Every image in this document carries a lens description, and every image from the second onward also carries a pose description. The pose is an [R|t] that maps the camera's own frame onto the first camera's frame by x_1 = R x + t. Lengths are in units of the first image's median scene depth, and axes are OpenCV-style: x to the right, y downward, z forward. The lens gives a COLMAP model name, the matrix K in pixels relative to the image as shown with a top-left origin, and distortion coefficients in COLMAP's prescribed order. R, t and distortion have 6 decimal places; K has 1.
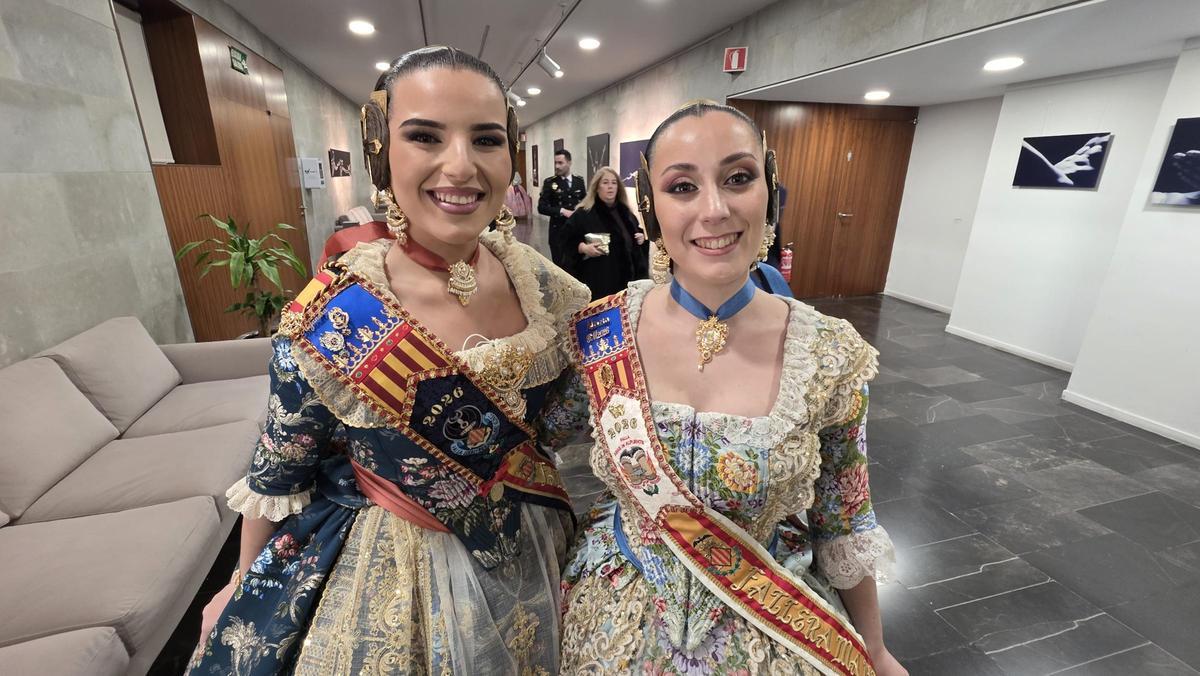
lens RADIAL K [[506.8, 0, 597.3], [0, 506.8, 348.9], [0, 0, 1]] dist [-0.001096, 0.000160]
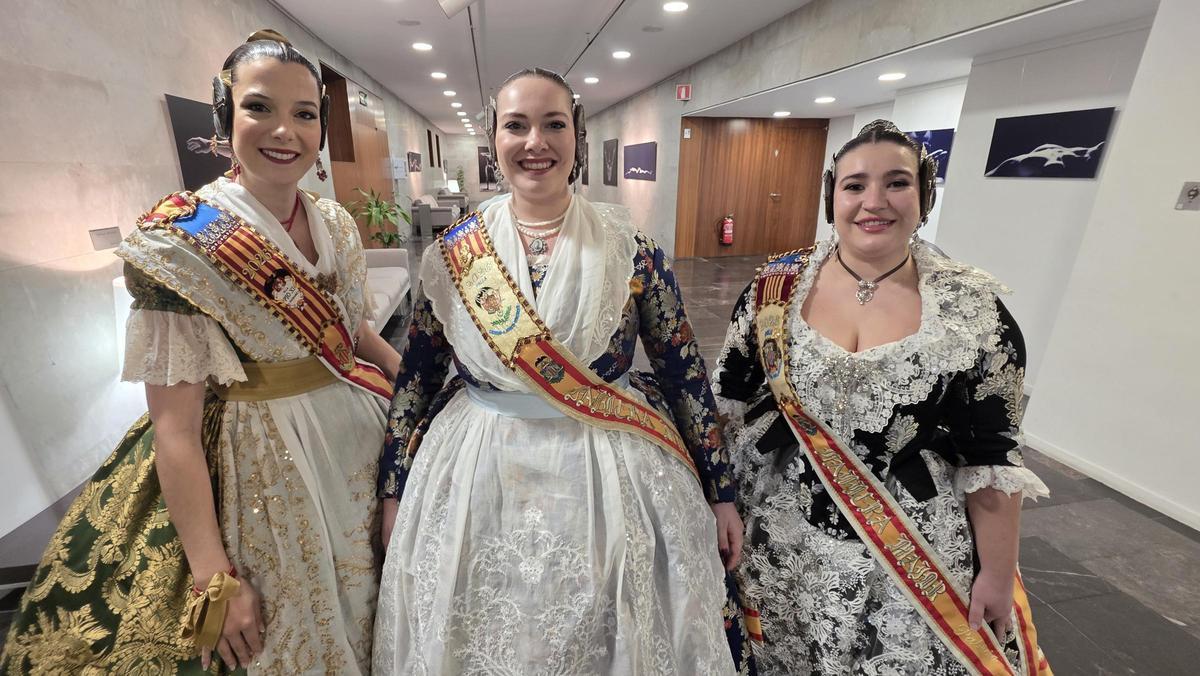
lens RADIAL K [[527.7, 0, 585.9], [0, 527.7, 305.5], [0, 0, 1]] dist [0.013768, 0.000009]
pose [[0.995441, 0.016829, -0.093882, 0.121875], [-0.024662, 0.996252, -0.082911, 0.172369], [0.092135, 0.084848, 0.992125, -0.463057]]
